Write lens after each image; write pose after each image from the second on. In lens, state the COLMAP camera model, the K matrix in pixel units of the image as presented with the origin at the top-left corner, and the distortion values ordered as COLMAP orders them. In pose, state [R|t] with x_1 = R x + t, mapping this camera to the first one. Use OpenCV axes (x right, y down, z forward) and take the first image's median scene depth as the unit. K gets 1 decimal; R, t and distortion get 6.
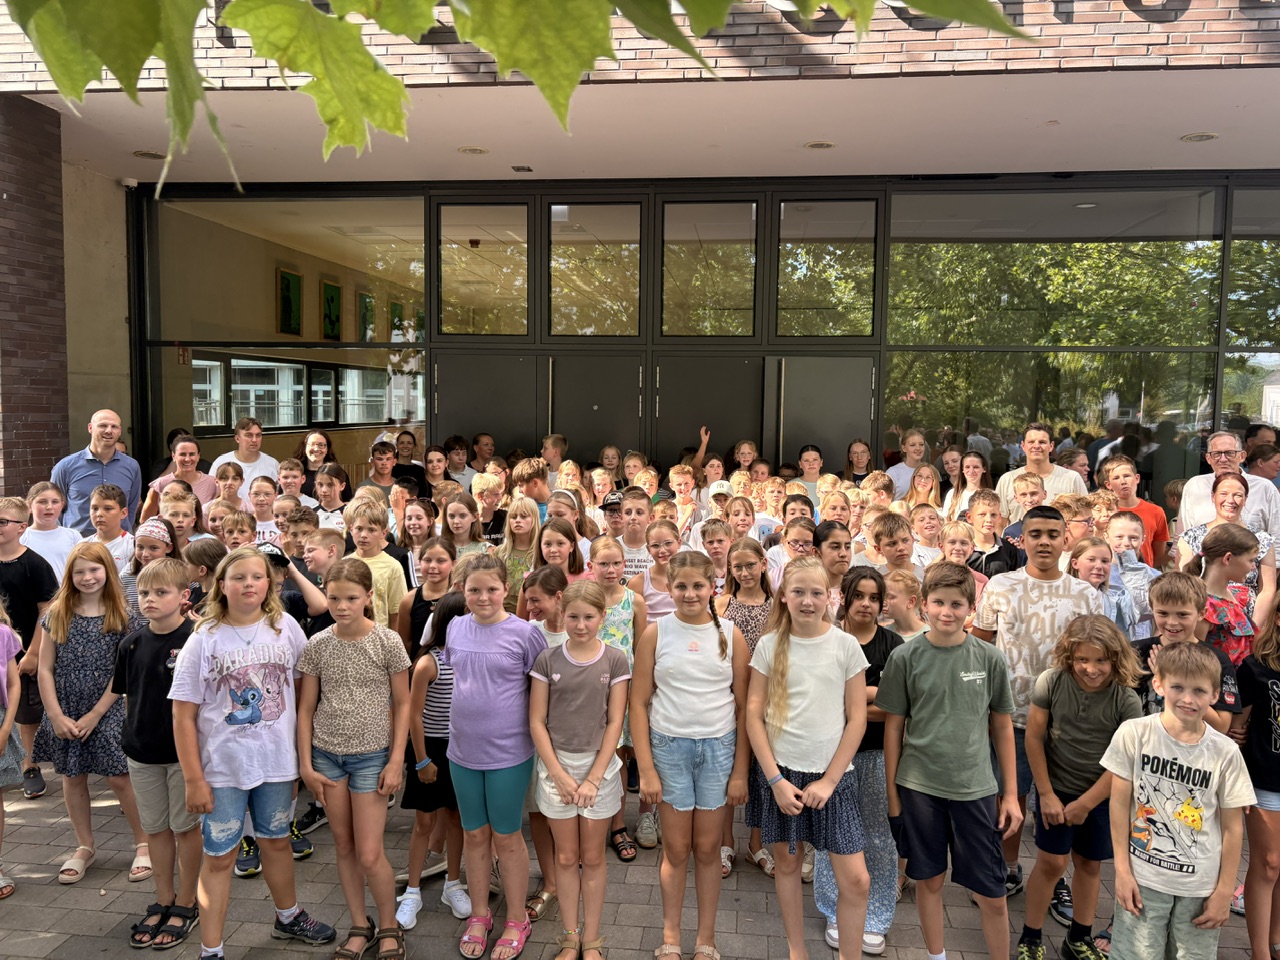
lens RADIAL K [[986.6, 0, 583.8], [0, 986.6, 456.6], [0, 0, 1]] dist [0.033000, -0.052035]
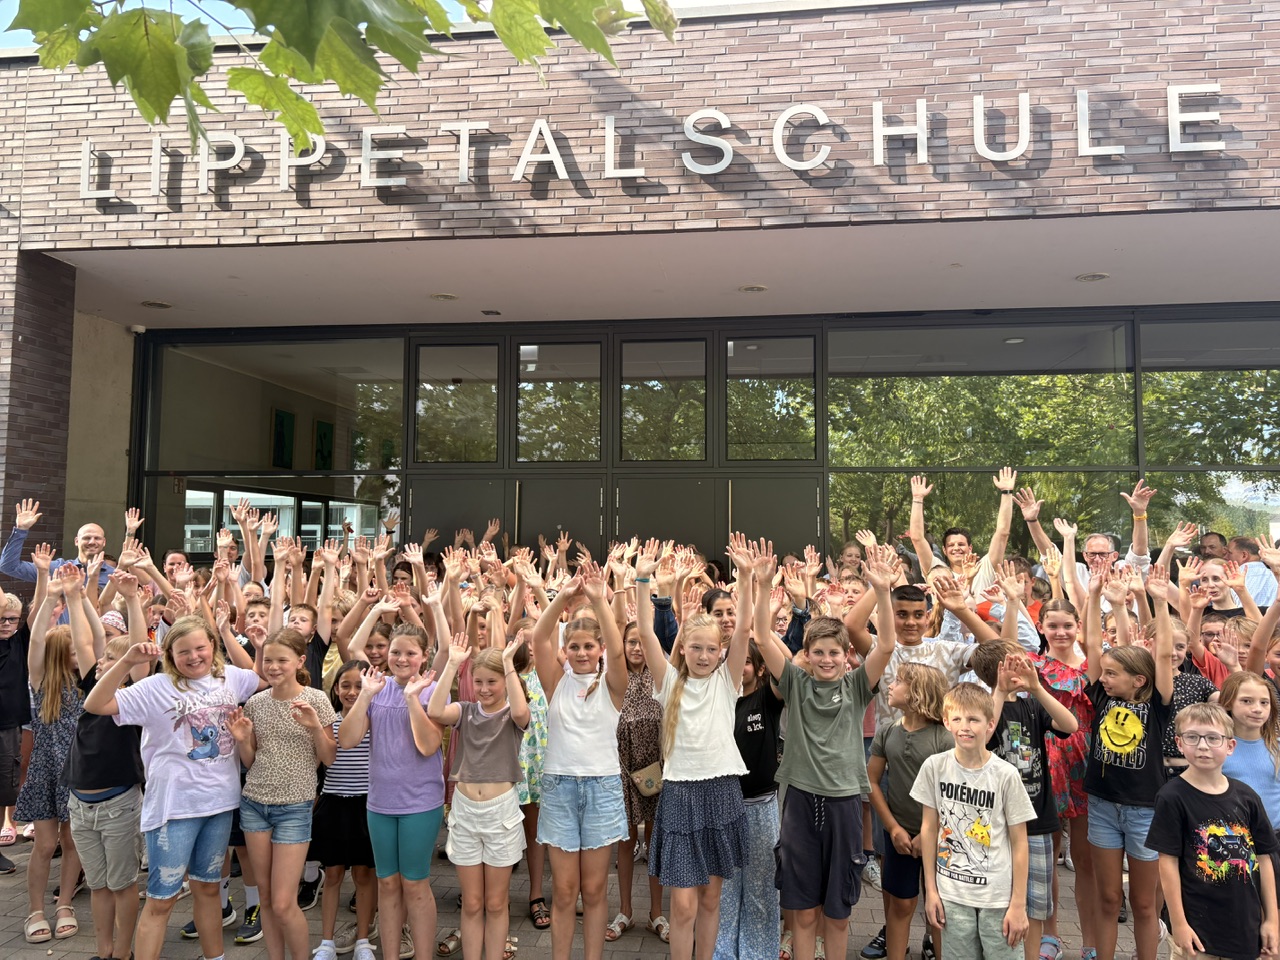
lens RADIAL K [[986.6, 0, 583.8], [0, 986.6, 456.6], [0, 0, 1]] dist [0.033000, -0.052035]
pose [[0.999888, -0.009025, -0.011915, 0.066854], [0.007203, 0.989409, -0.144972, 0.036721], [0.013098, 0.144870, 0.989364, -0.085422]]
